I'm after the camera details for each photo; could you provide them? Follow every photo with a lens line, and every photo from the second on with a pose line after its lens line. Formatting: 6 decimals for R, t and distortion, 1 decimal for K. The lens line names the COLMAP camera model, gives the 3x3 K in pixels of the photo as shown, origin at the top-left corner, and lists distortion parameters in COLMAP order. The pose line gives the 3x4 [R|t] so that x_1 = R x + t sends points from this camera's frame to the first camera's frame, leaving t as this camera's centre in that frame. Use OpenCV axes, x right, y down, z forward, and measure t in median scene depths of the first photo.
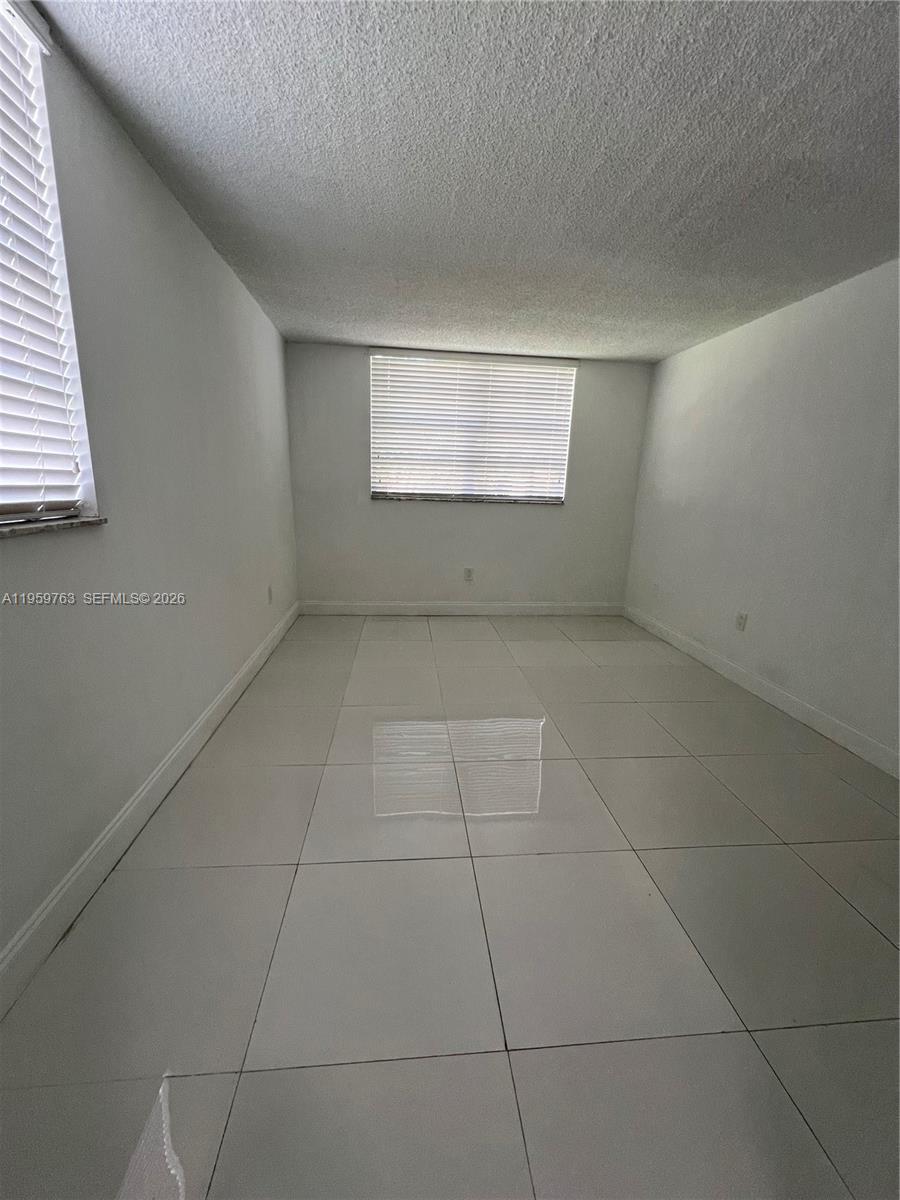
lens RADIAL K [[480.5, 0, 446.6], [0, 480.5, 600.4], [0, 0, 1]] dist [-0.001533, 0.000178]
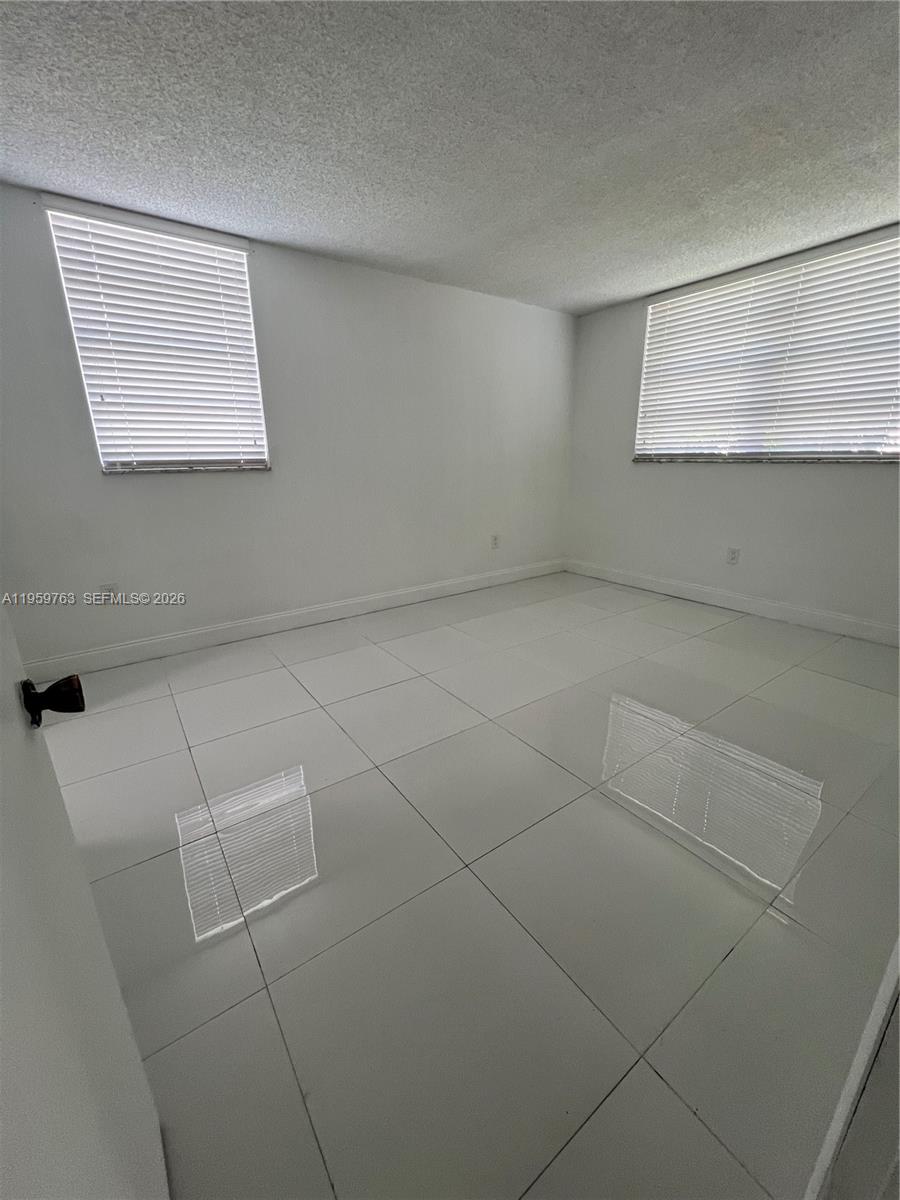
lens RADIAL K [[480.5, 0, 450.5], [0, 480.5, 605.0], [0, 0, 1]] dist [-0.001533, 0.000178]
pose [[0.506074, 0.221011, -0.833692, 0.528845], [-0.174874, 0.972828, 0.151742, -0.015149], [0.844576, 0.068998, 0.530972, 0.206214]]
